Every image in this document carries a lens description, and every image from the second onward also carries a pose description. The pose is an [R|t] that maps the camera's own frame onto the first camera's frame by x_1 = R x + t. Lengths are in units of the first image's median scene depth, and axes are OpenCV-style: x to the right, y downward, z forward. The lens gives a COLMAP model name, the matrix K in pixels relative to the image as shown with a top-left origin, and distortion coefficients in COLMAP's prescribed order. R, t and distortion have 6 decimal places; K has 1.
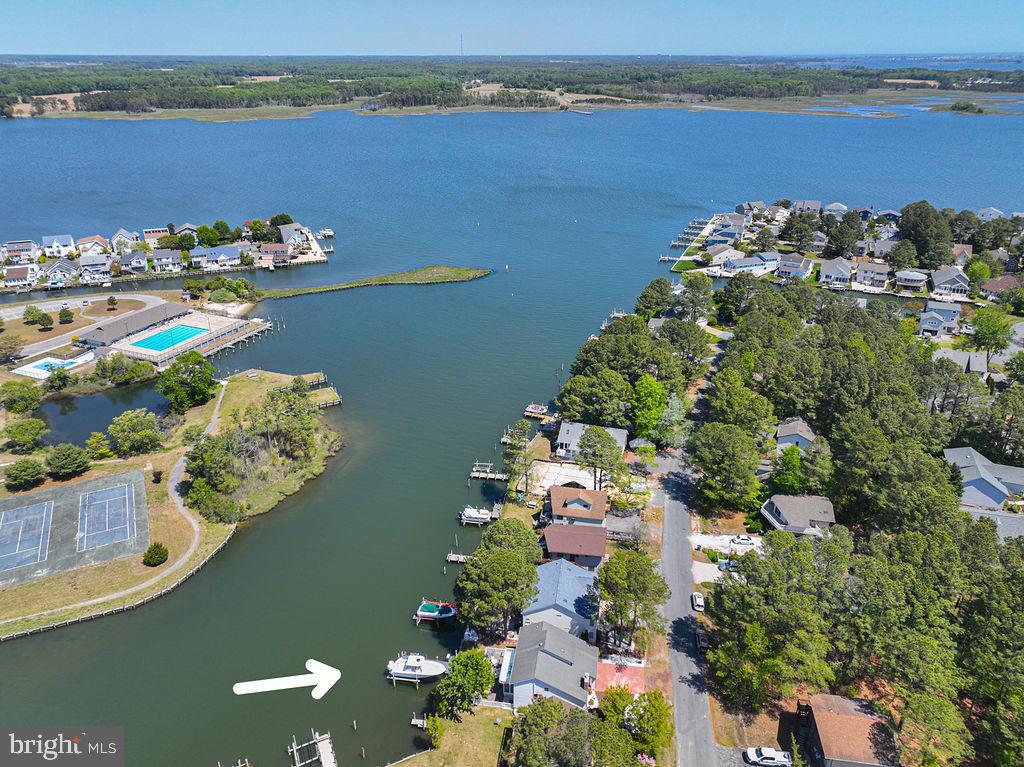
lens RADIAL K [[722.8, 0, 514.2], [0, 722.8, 382.5], [0, 0, 1]] dist [0.002152, 0.011011]
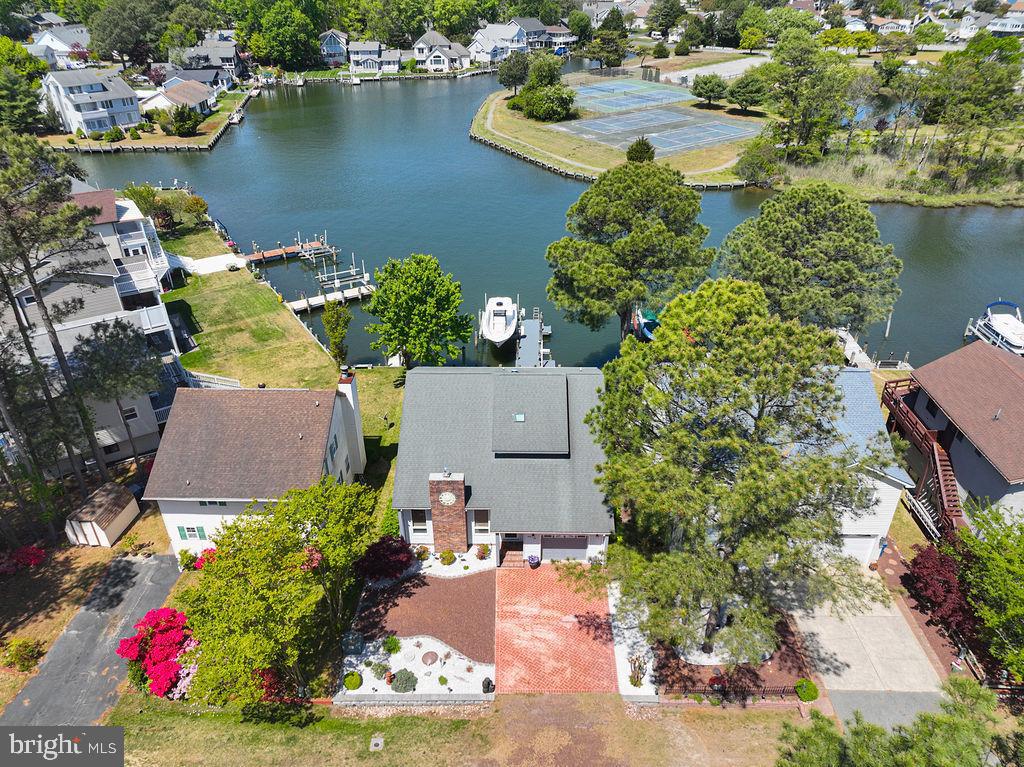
lens RADIAL K [[718.9, 0, 513.3], [0, 718.9, 385.8], [0, 0, 1]] dist [-0.000740, 0.016413]
pose [[0.136145, 0.515510, -0.845999, 0.130069], [-0.410019, 0.806701, 0.425580, 0.074644], [0.901859, 0.288935, 0.321197, 0.316396]]
